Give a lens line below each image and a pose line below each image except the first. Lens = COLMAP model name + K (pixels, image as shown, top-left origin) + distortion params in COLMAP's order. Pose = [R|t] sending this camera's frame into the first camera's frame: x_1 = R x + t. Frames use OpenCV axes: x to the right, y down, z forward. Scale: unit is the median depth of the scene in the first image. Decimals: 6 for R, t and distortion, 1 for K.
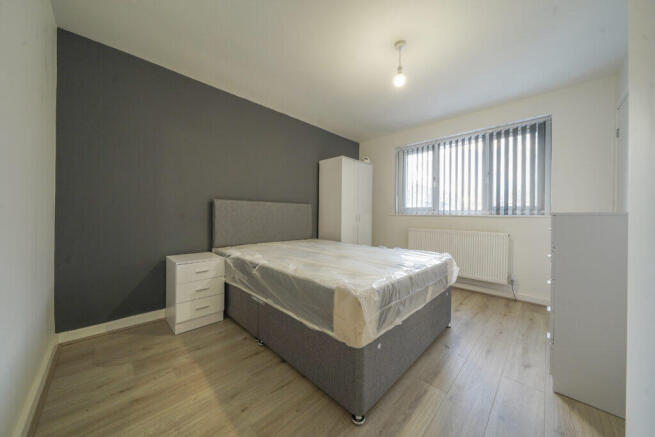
lens RADIAL K [[224.7, 0, 328.4], [0, 224.7, 217.8], [0, 0, 1]] dist [-0.002887, 0.000198]
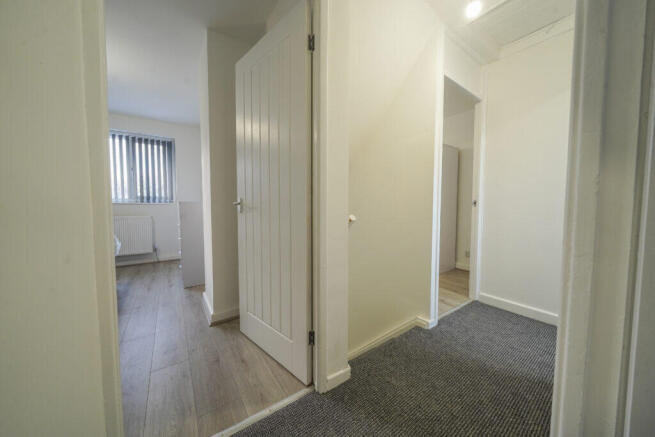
lens RADIAL K [[224.7, 0, 327.0], [0, 224.7, 214.0], [0, 0, 1]] dist [-0.002887, 0.000198]
pose [[0.188142, -0.047112, 0.981011, -0.345637], [0.009566, 0.998889, 0.046136, 0.003527], [-0.982095, 0.000705, 0.188384, -0.319635]]
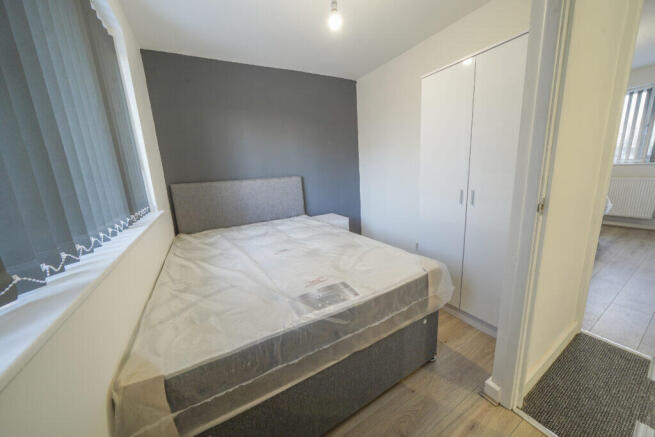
lens RADIAL K [[224.7, 0, 329.6], [0, 224.7, 221.7], [0, 0, 1]] dist [-0.002887, 0.000198]
pose [[0.963090, 0.009933, -0.268996, -0.555589], [0.041626, 0.981802, 0.185290, 0.004998], [0.265941, -0.189648, 0.945150, -0.611928]]
